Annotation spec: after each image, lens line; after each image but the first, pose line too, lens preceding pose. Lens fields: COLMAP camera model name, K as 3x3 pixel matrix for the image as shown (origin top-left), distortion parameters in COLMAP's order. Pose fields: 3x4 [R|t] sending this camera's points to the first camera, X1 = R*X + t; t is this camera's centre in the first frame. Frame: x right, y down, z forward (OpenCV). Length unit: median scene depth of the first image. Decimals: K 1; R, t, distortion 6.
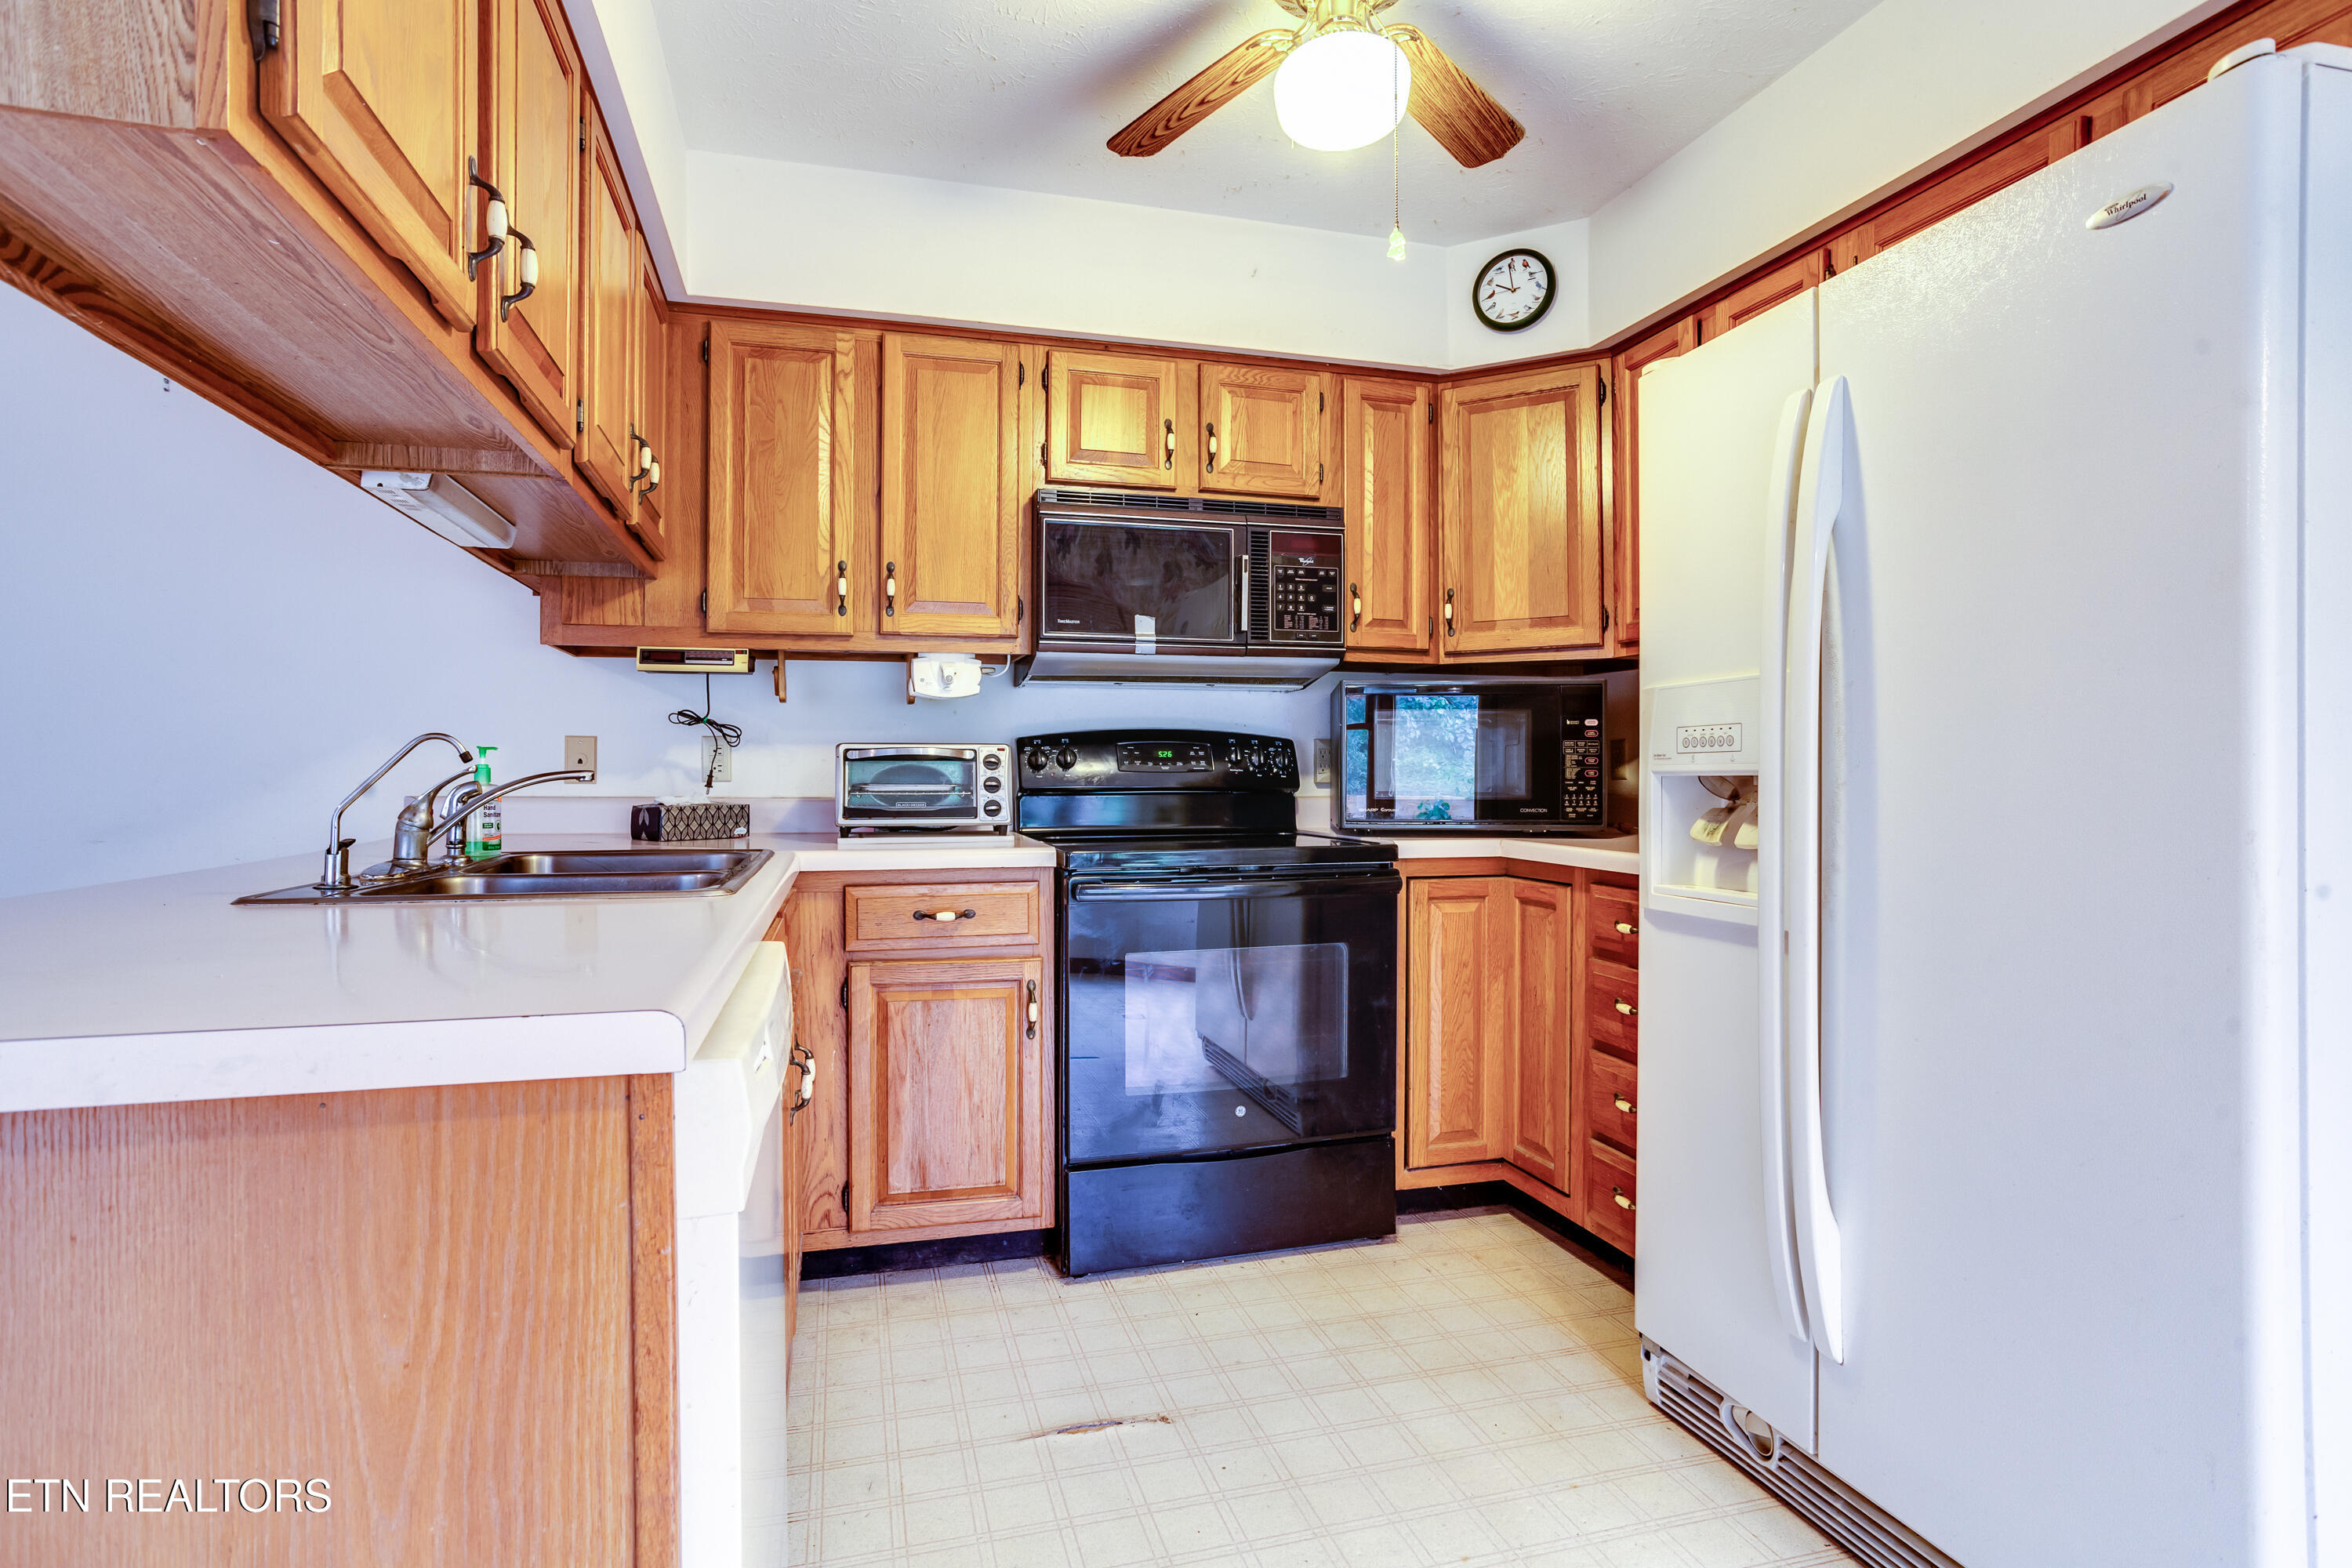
lens RADIAL K [[1166.7, 0, 1171.2], [0, 1166.7, 782.2], [0, 0, 1]] dist [-0.044579, 0.025462]
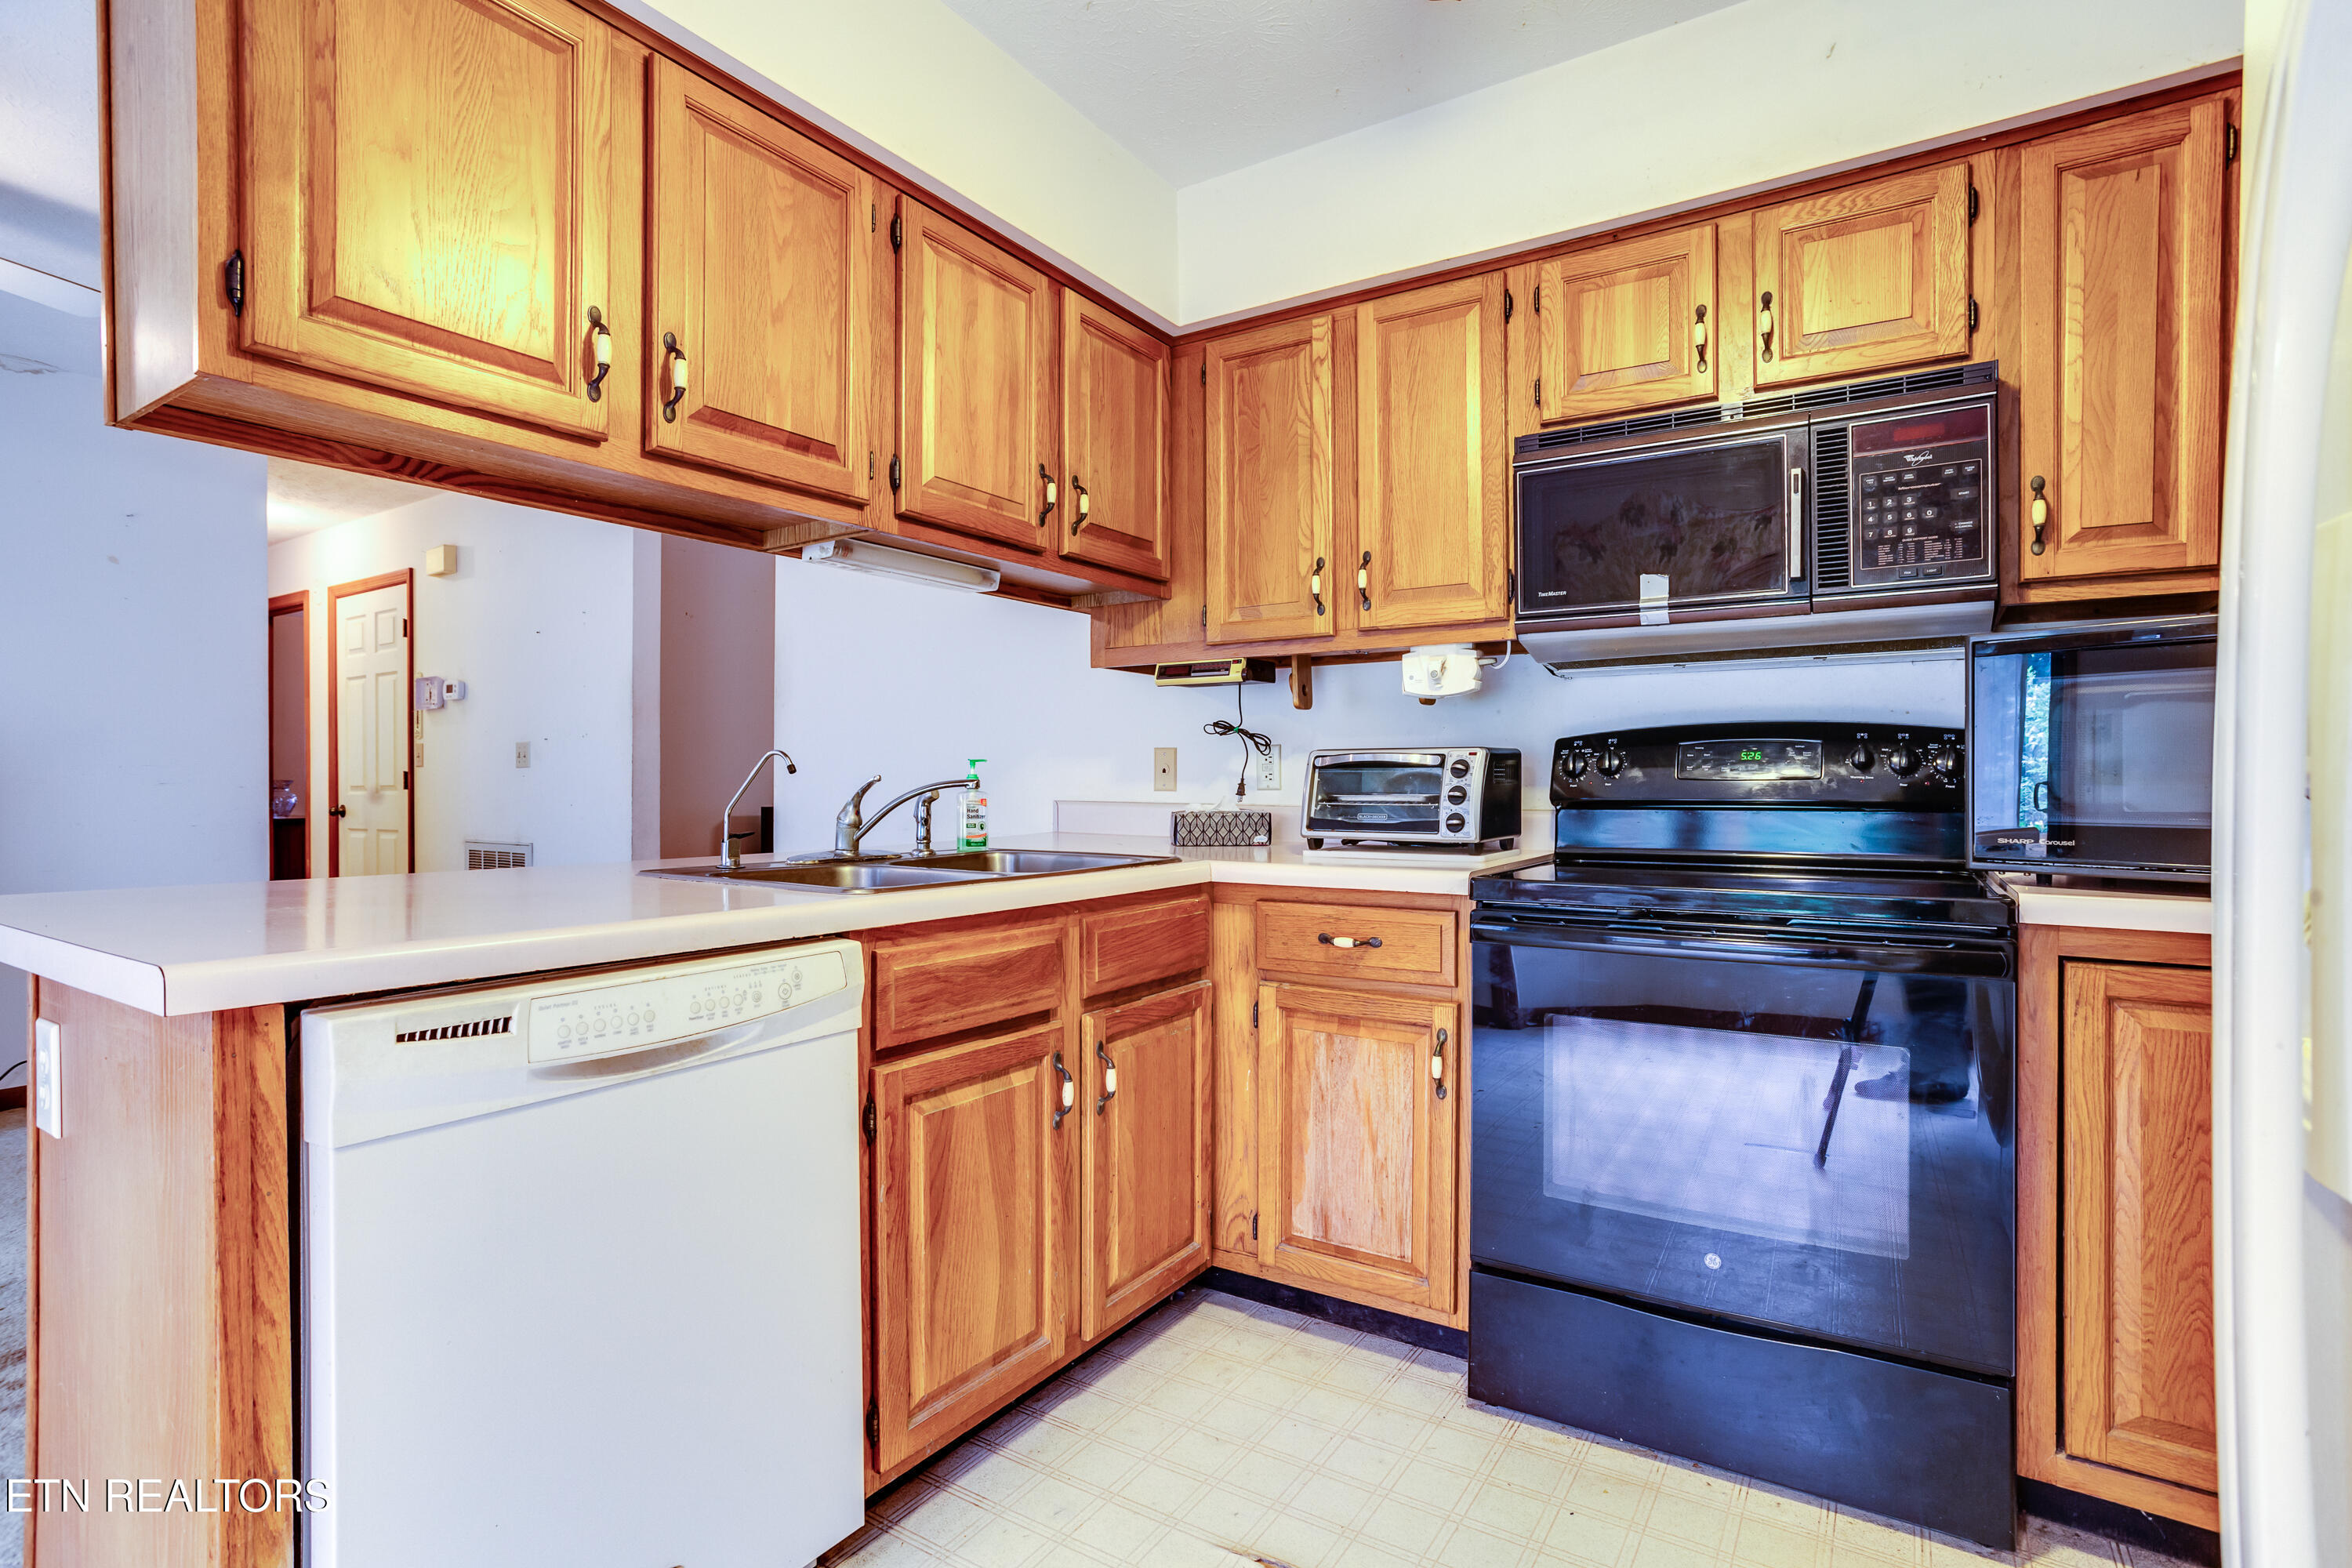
lens RADIAL K [[1166.7, 0, 1157.5], [0, 1166.7, 788.9], [0, 0, 1]] dist [-0.044579, 0.025462]
pose [[0.661529, 0.005507, -0.749900, 0.342074], [-0.004545, 0.999984, 0.003334, -0.004256], [0.749906, 0.001203, 0.661543, 0.271199]]
